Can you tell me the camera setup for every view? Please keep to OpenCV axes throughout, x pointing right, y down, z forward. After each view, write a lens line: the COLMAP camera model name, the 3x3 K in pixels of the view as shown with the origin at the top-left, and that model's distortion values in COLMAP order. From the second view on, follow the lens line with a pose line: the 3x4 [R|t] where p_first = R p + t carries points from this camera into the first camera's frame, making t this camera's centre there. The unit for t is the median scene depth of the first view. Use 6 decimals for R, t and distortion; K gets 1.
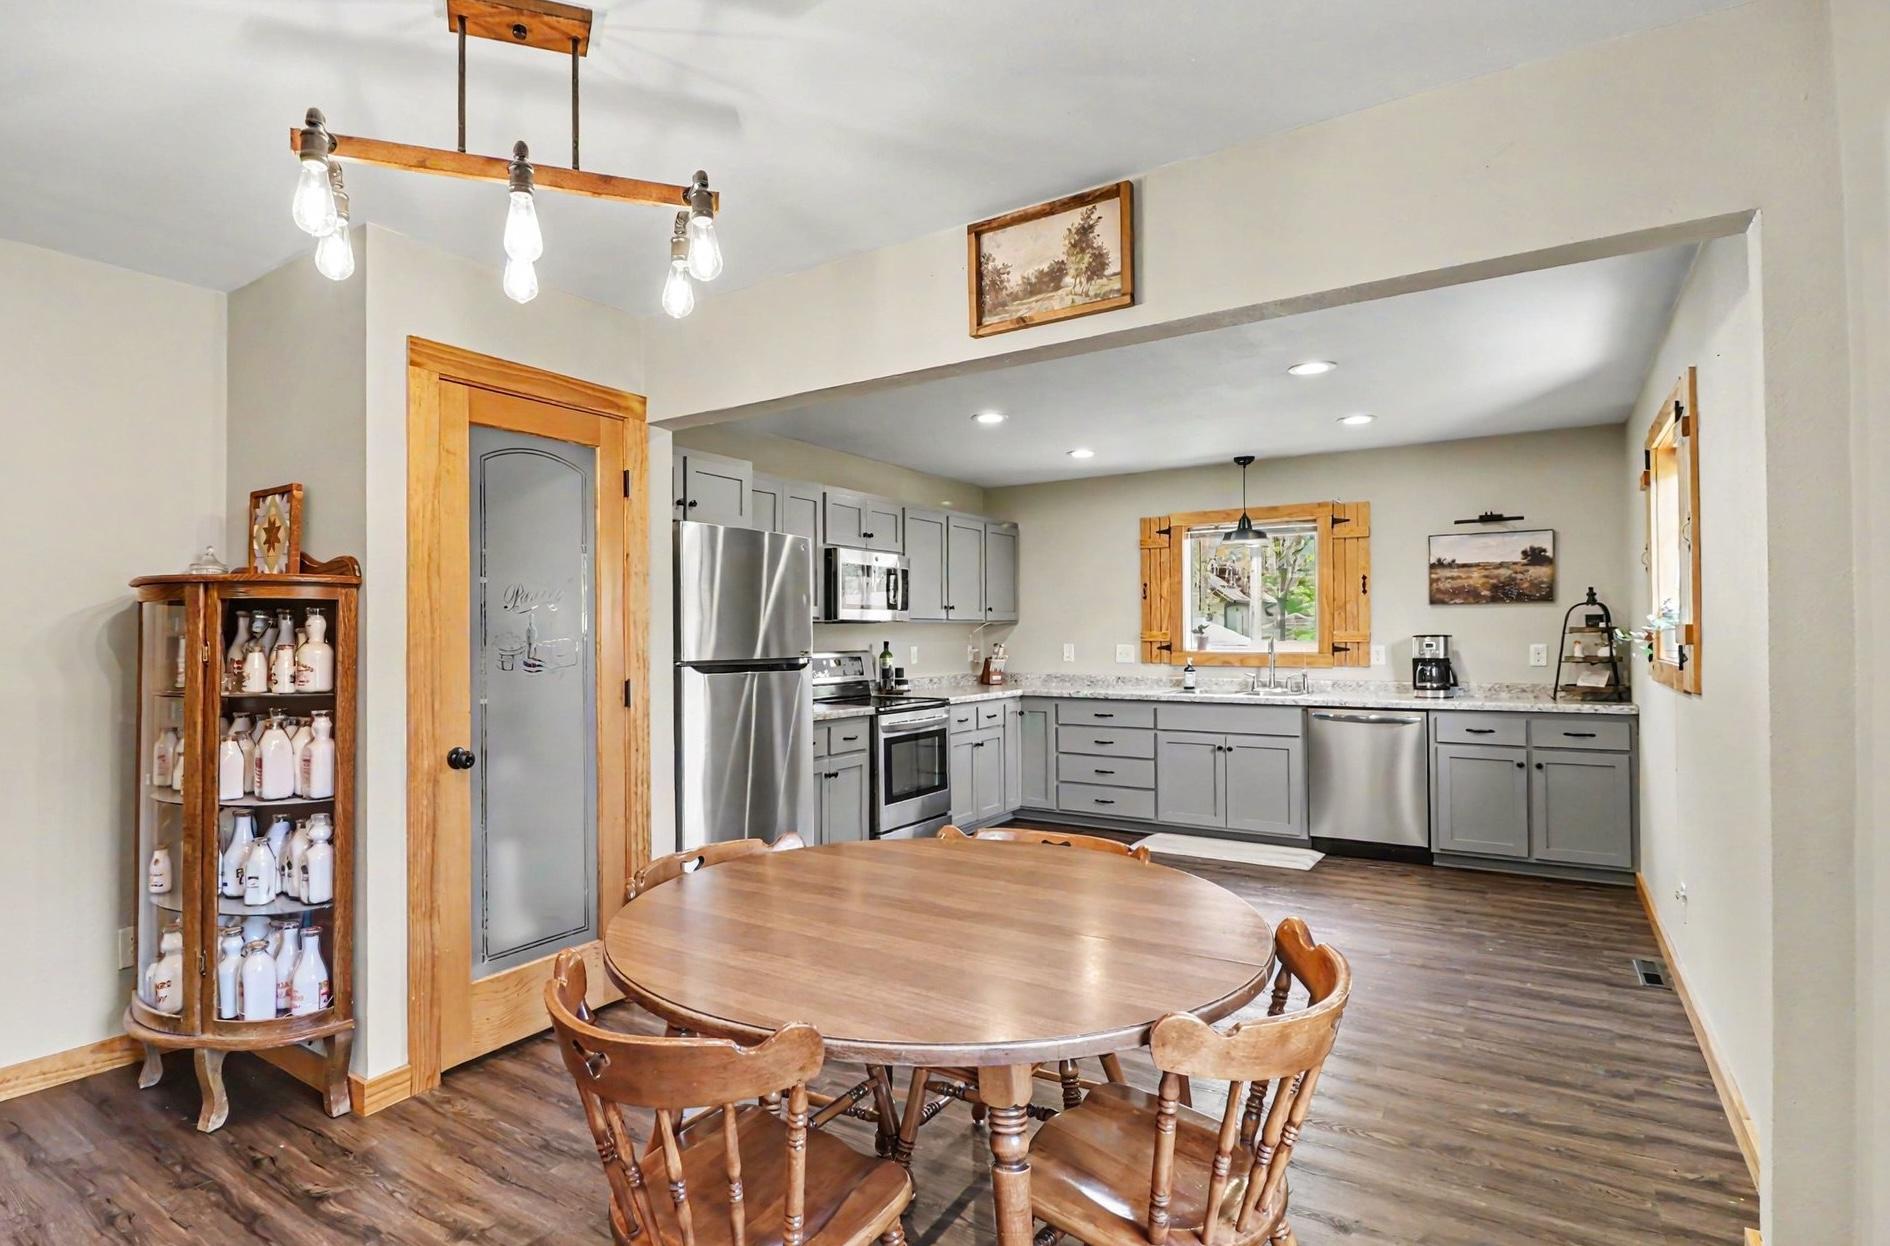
lens RADIAL K [[962.2, 0, 853.4], [0, 962.2, 631.9], [0, 0, 1]] dist [-0.029781, -0.008248]
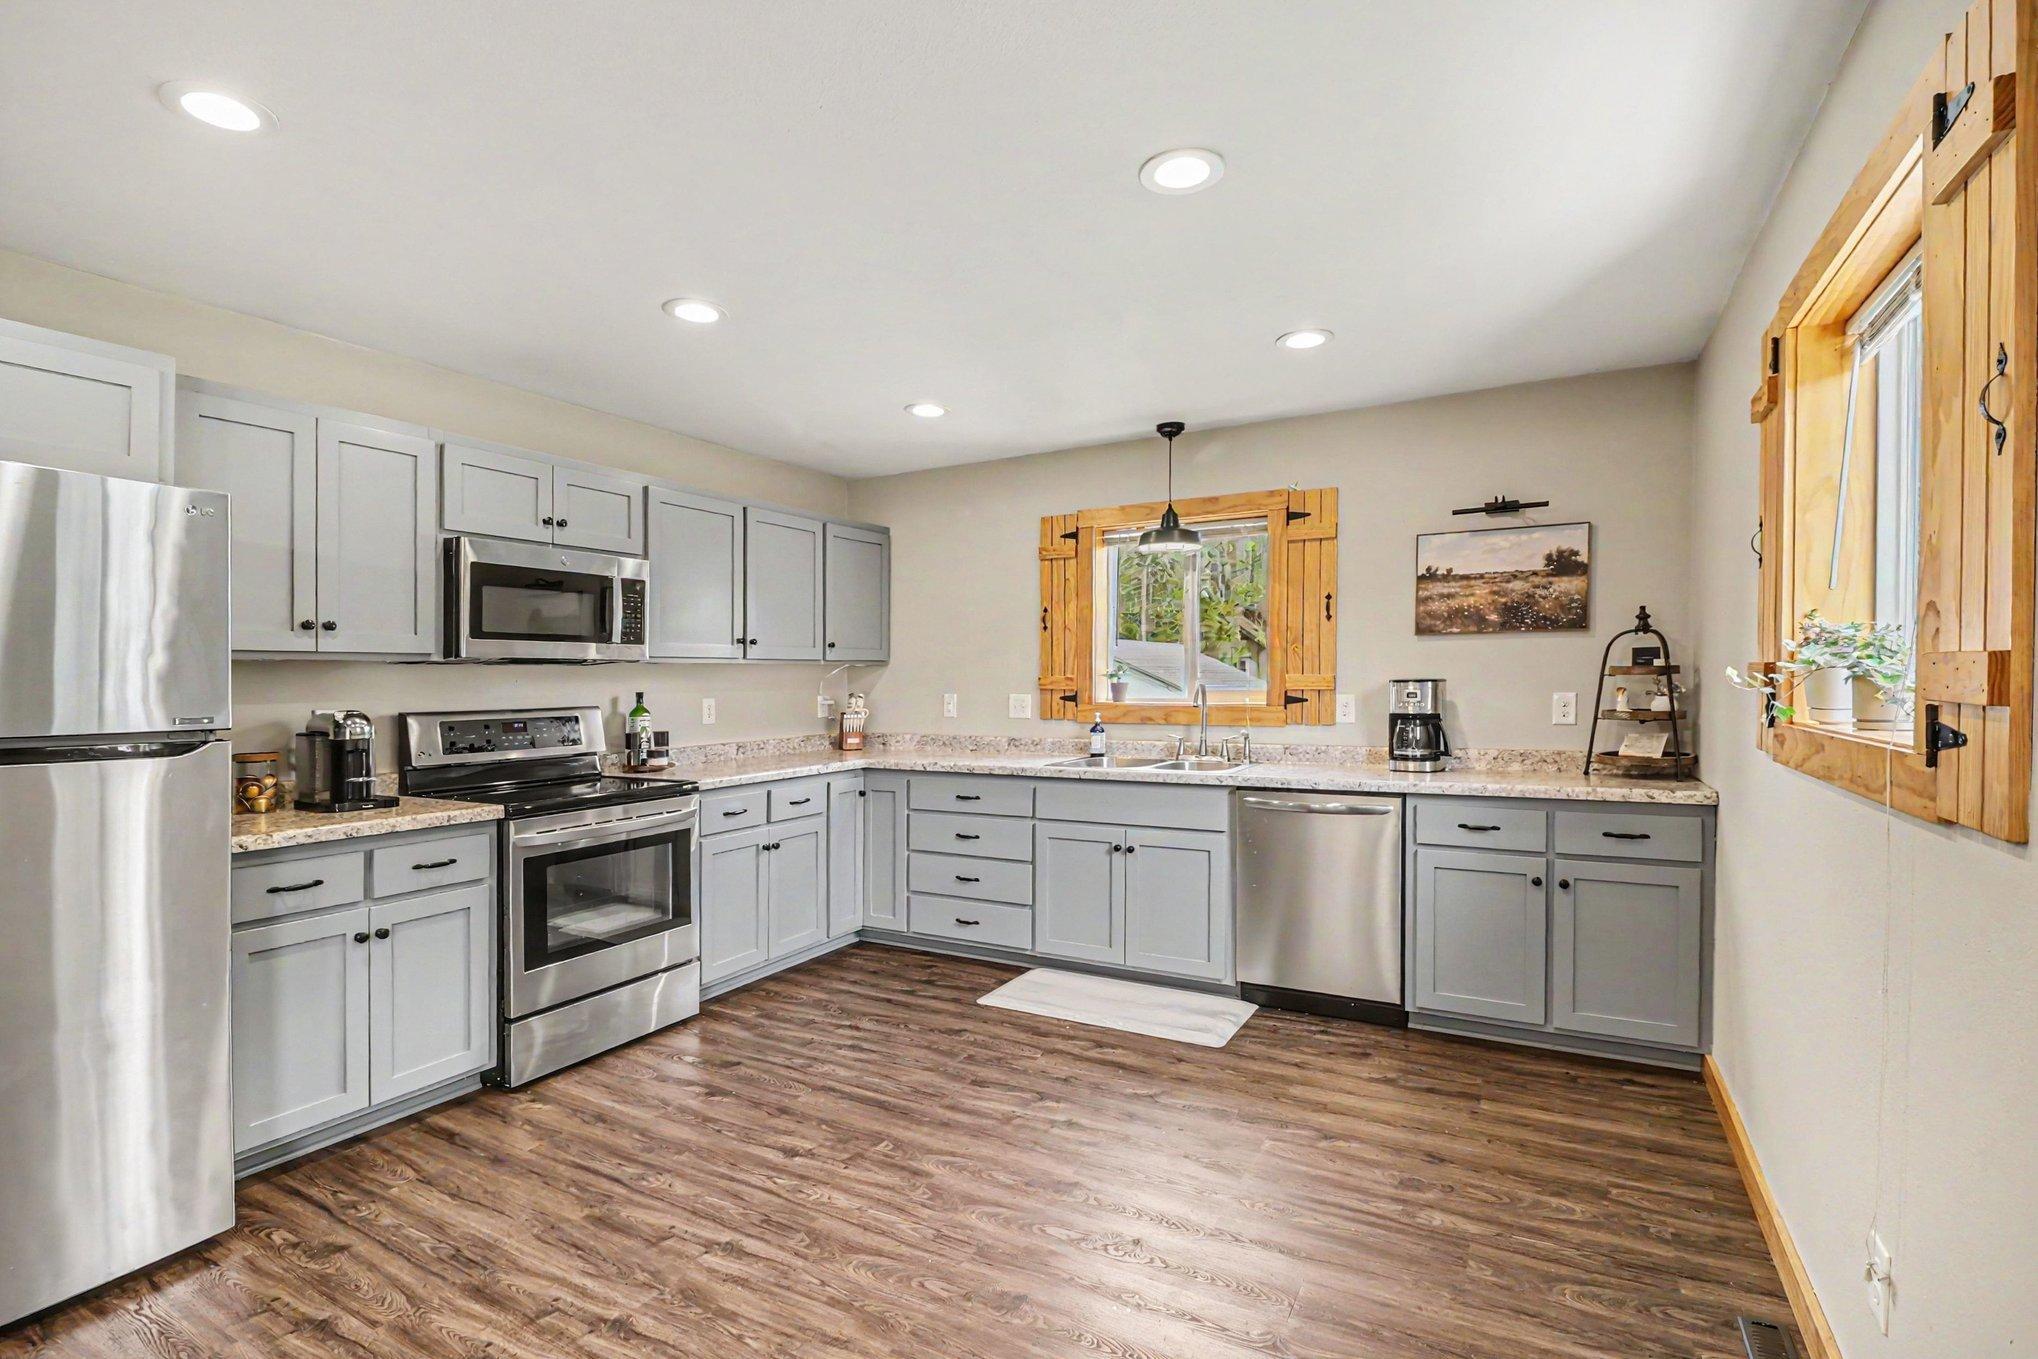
lens RADIAL K [[956.6, 0, 1026.3], [0, 956.6, 720.1], [0, 0, 1]] dist [-0.030768, -0.004011]
pose [[0.992693, -0.009793, 0.120268, 0.325459], [0.004243, 0.998918, 0.046311, -0.000178], [-0.120592, -0.045462, 0.991661, 0.467033]]
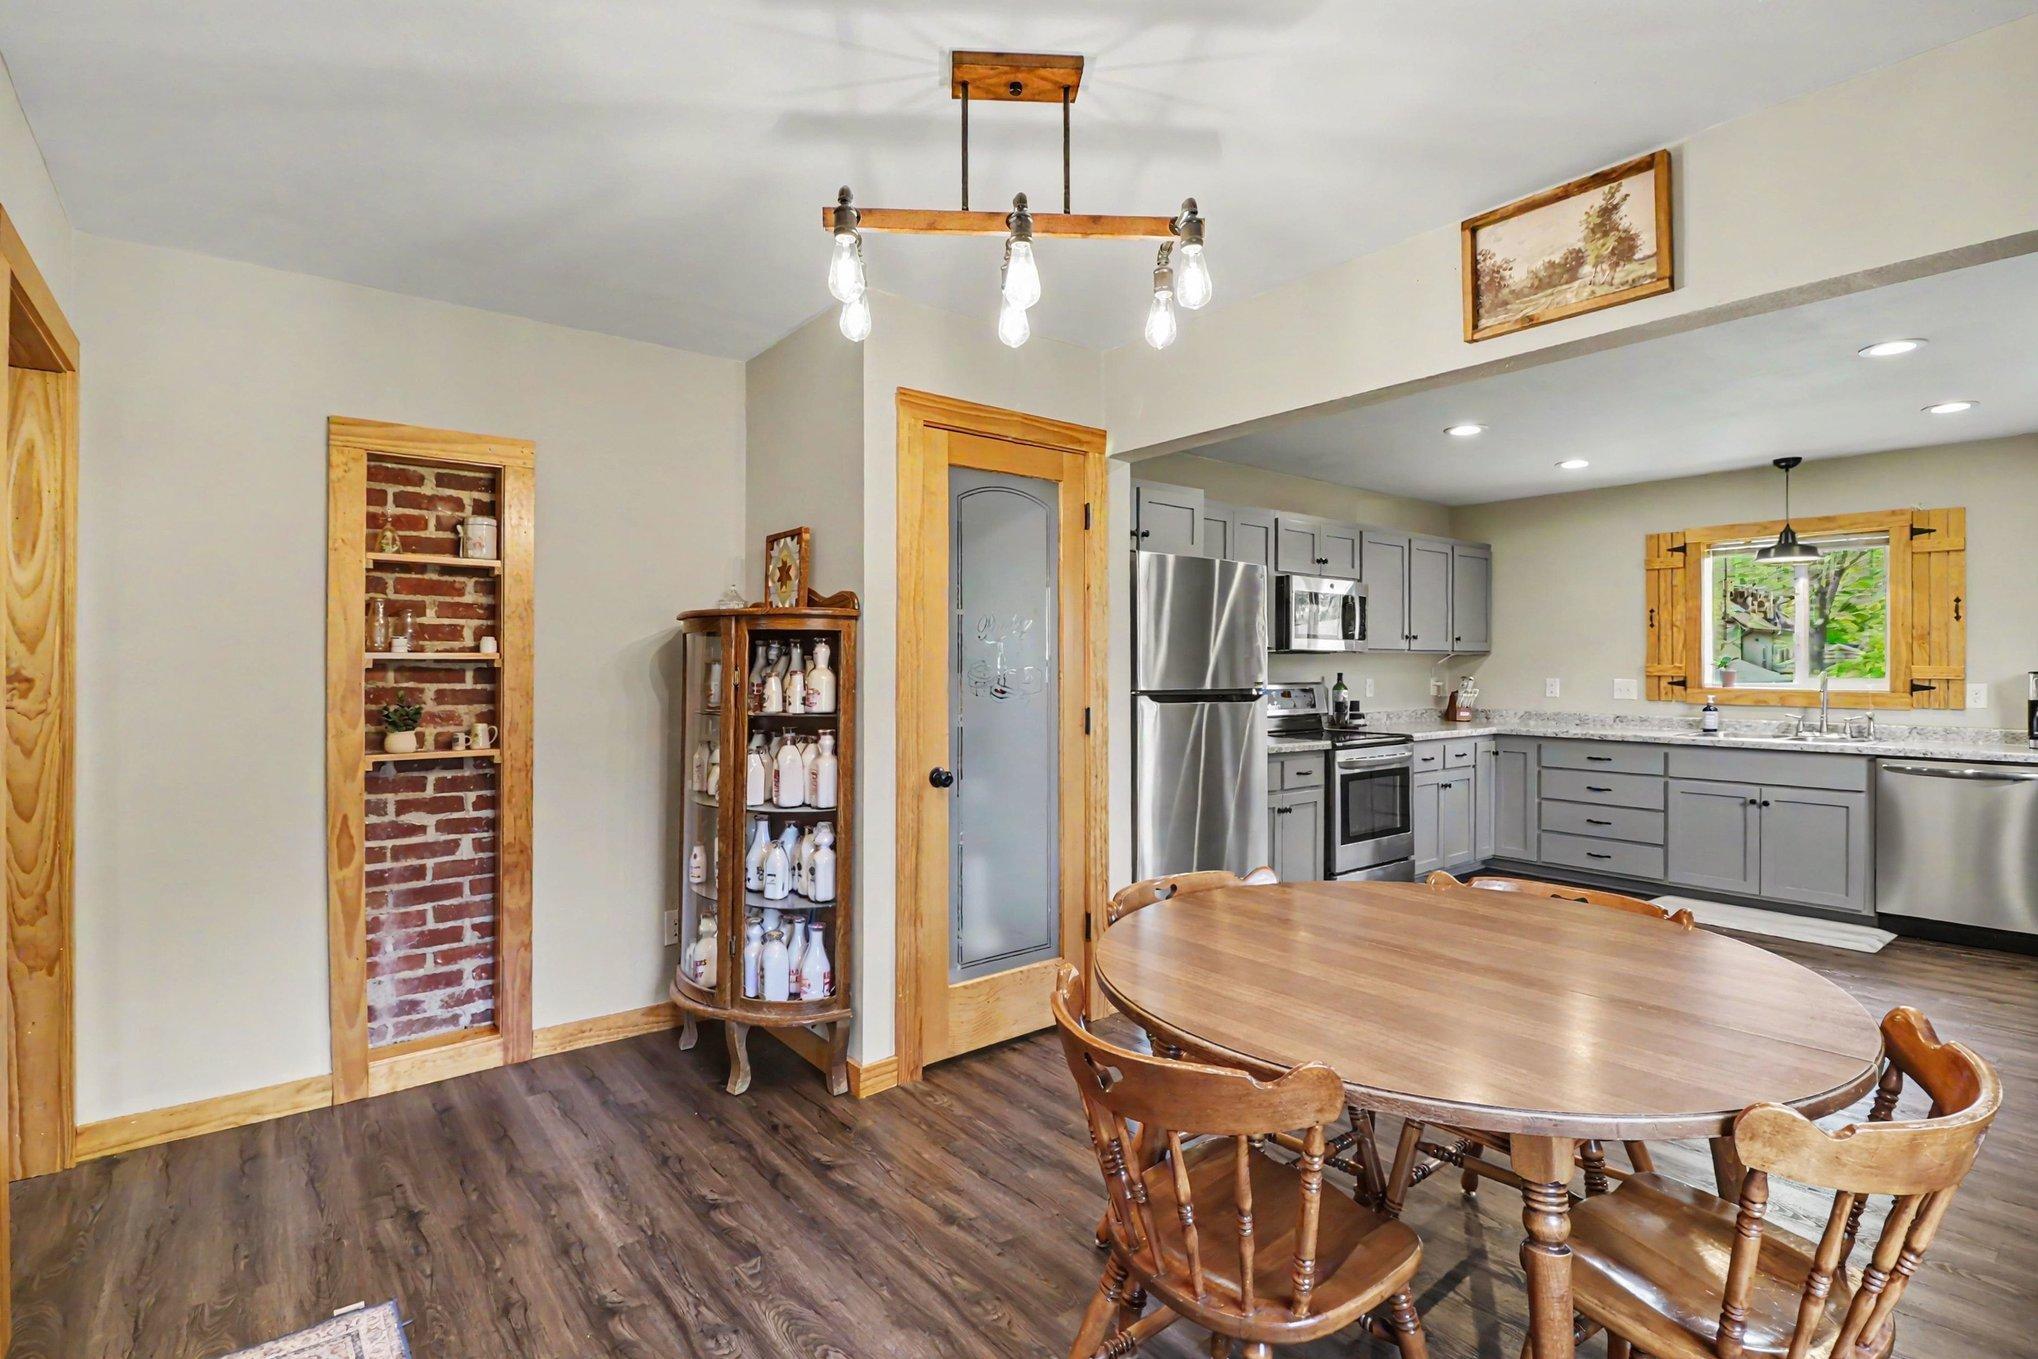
lens RADIAL K [[956.6, 0, 975.4], [0, 956.6, 667.9], [0, 0, 1]] dist [-0.030768, -0.004011]
pose [[0.950804, 0.007850, -0.309695, -0.025138], [-0.005929, 0.999957, 0.007144, 0.000538], [0.309738, -0.004957, 0.950809, -0.005789]]
